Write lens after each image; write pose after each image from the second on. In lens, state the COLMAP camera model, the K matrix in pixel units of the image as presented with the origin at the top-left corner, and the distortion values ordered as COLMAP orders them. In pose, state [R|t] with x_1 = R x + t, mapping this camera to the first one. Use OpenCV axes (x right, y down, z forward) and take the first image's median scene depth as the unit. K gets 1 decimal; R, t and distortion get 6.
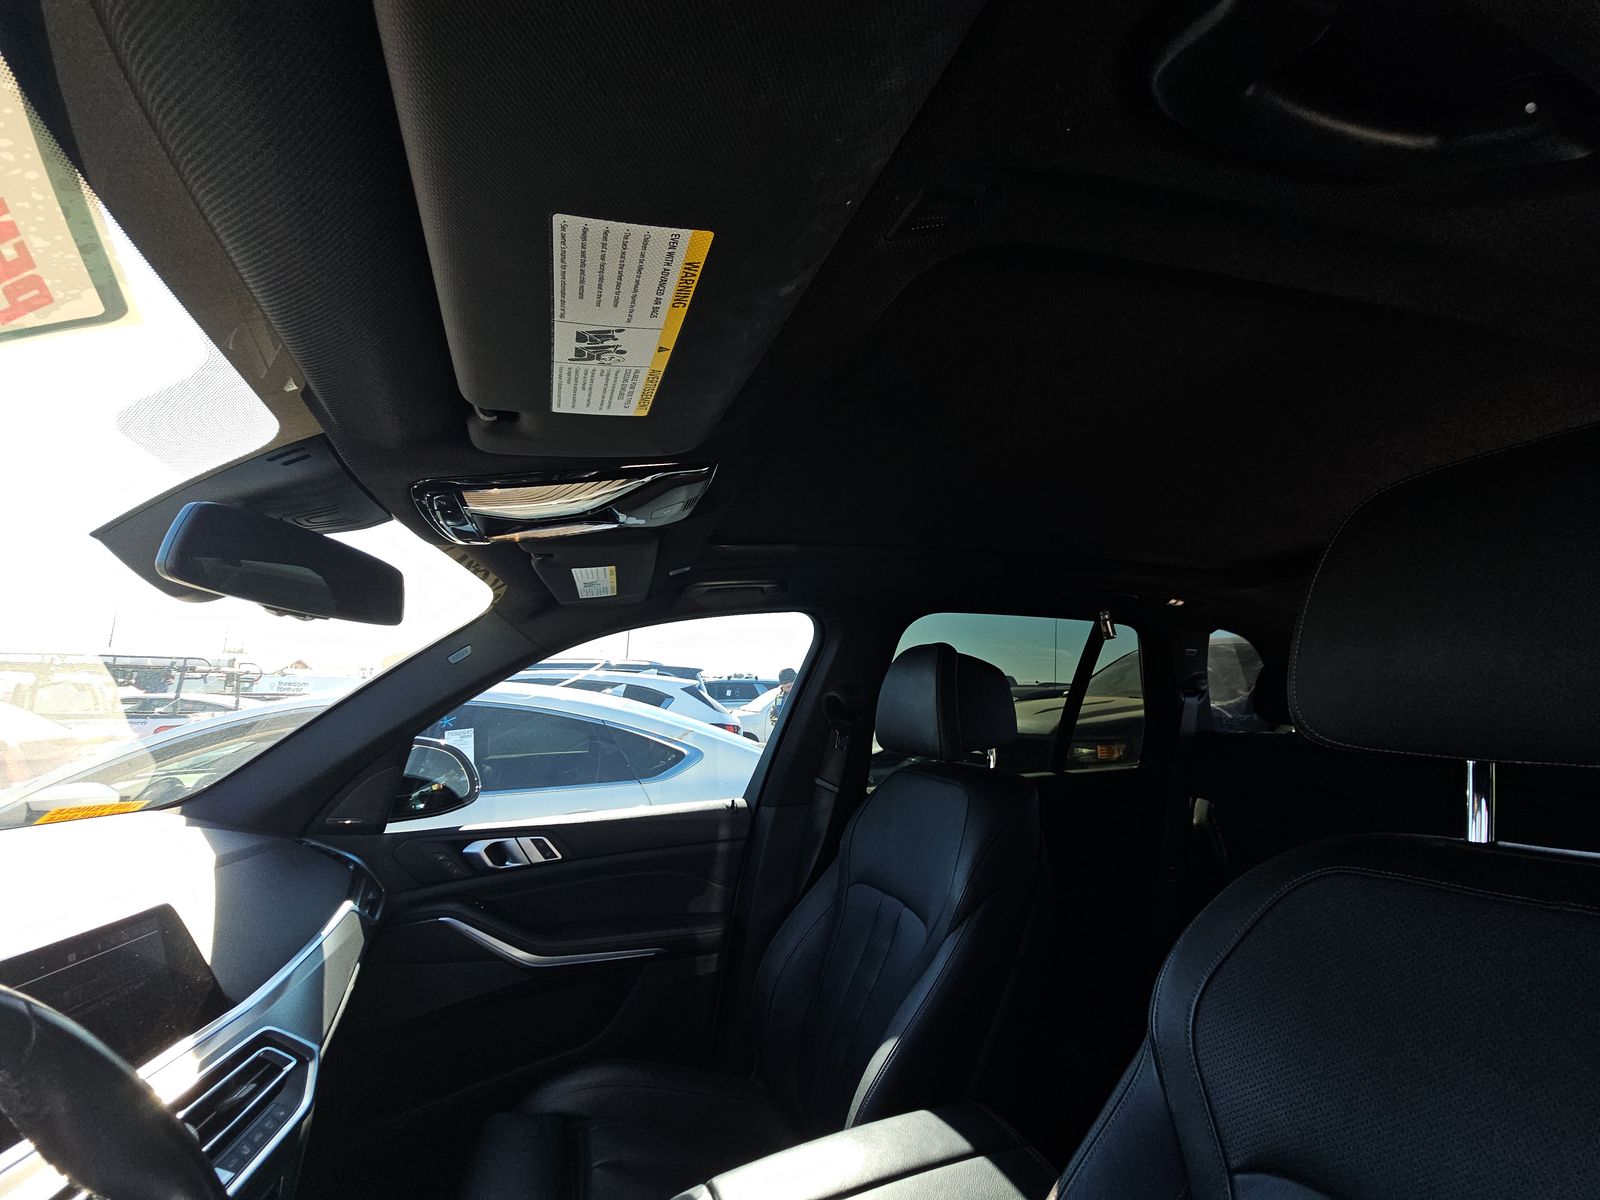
lens RADIAL K [[649.3, 0, 799.8], [0, 649.3, 602.8], [0, 0, 1]] dist [0.012083, -0.013339]
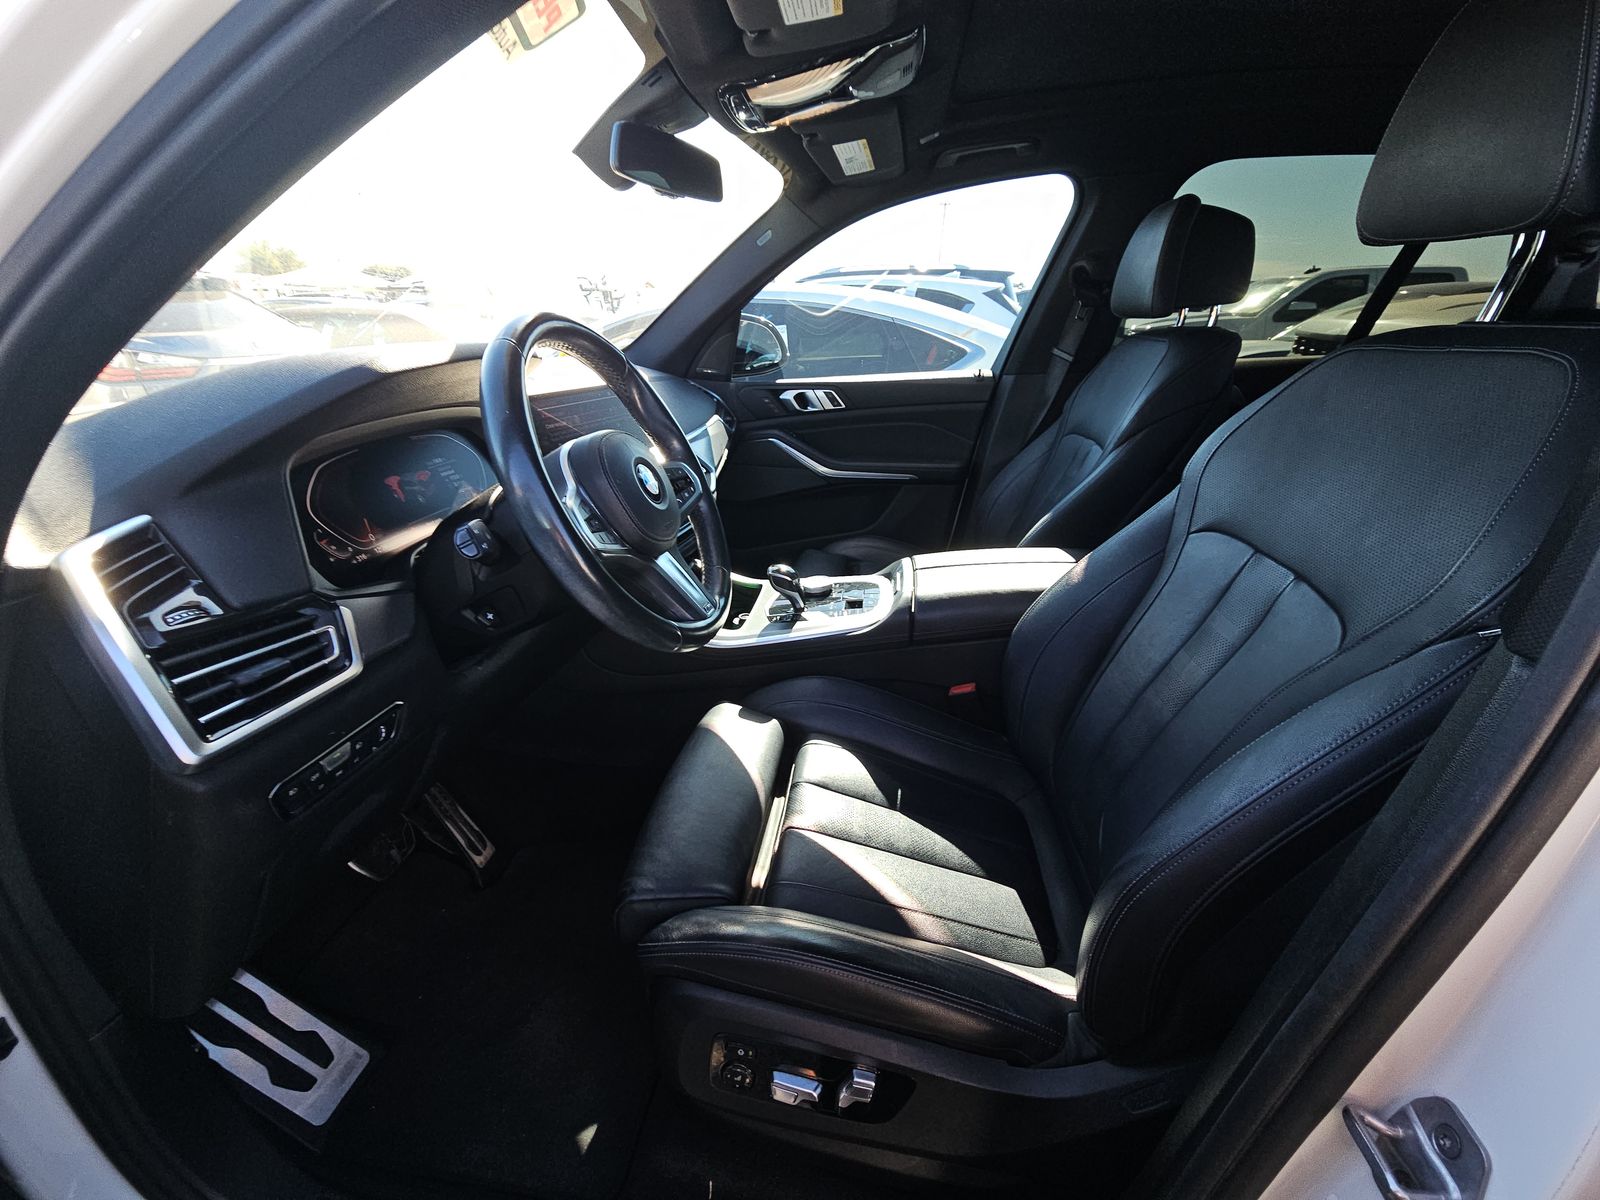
lens RADIAL K [[655.4, 0, 790.7], [0, 655.4, 603.2], [0, 0, 1]] dist [0.020677, -0.013460]
pose [[0.895212, 0.169320, -0.412220, 0.215362], [0.074051, 0.855628, 0.512267, 0.038177], [0.439444, -0.489113, 0.753430, -0.366829]]
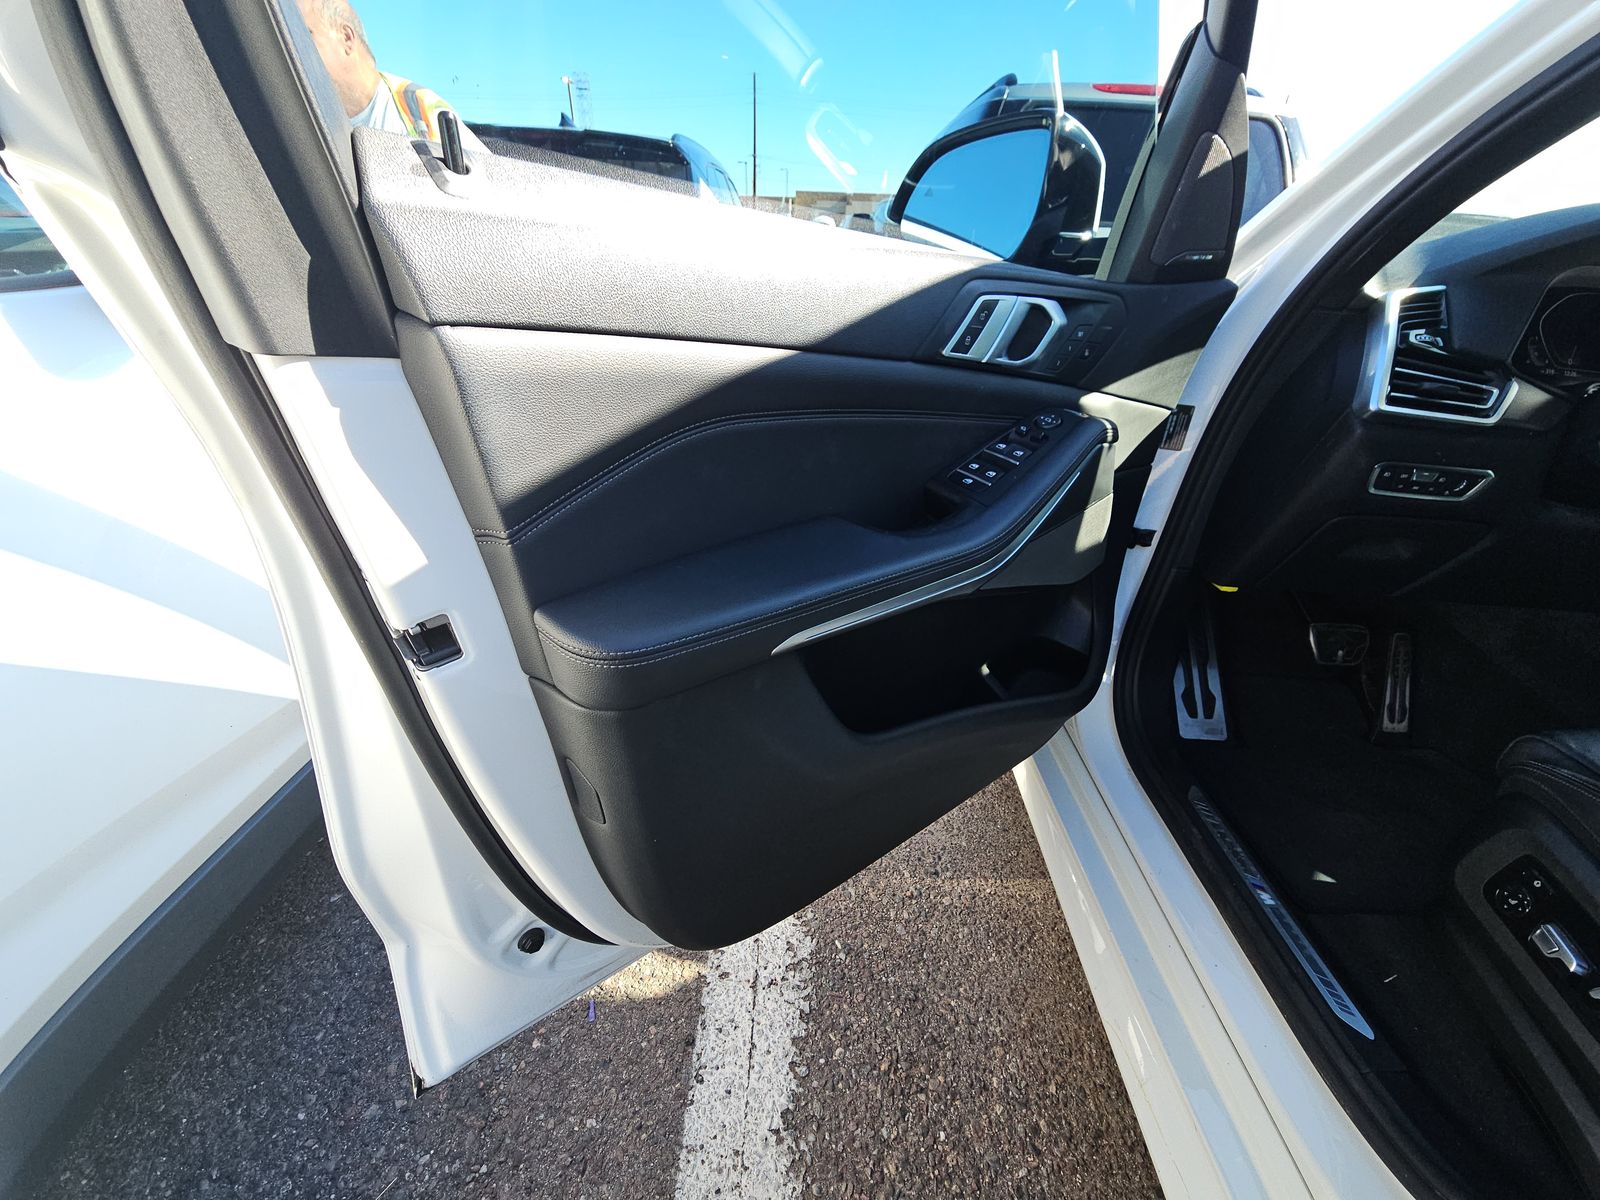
lens RADIAL K [[649.3, 0, 799.8], [0, 649.3, 602.8], [0, 0, 1]] dist [0.012083, -0.013339]
pose [[-0.331156, 0.445354, -0.831863, 0.626873], [0.092328, 0.892670, 0.441153, 0.131561], [0.939048, 0.069287, -0.336732, -0.610728]]
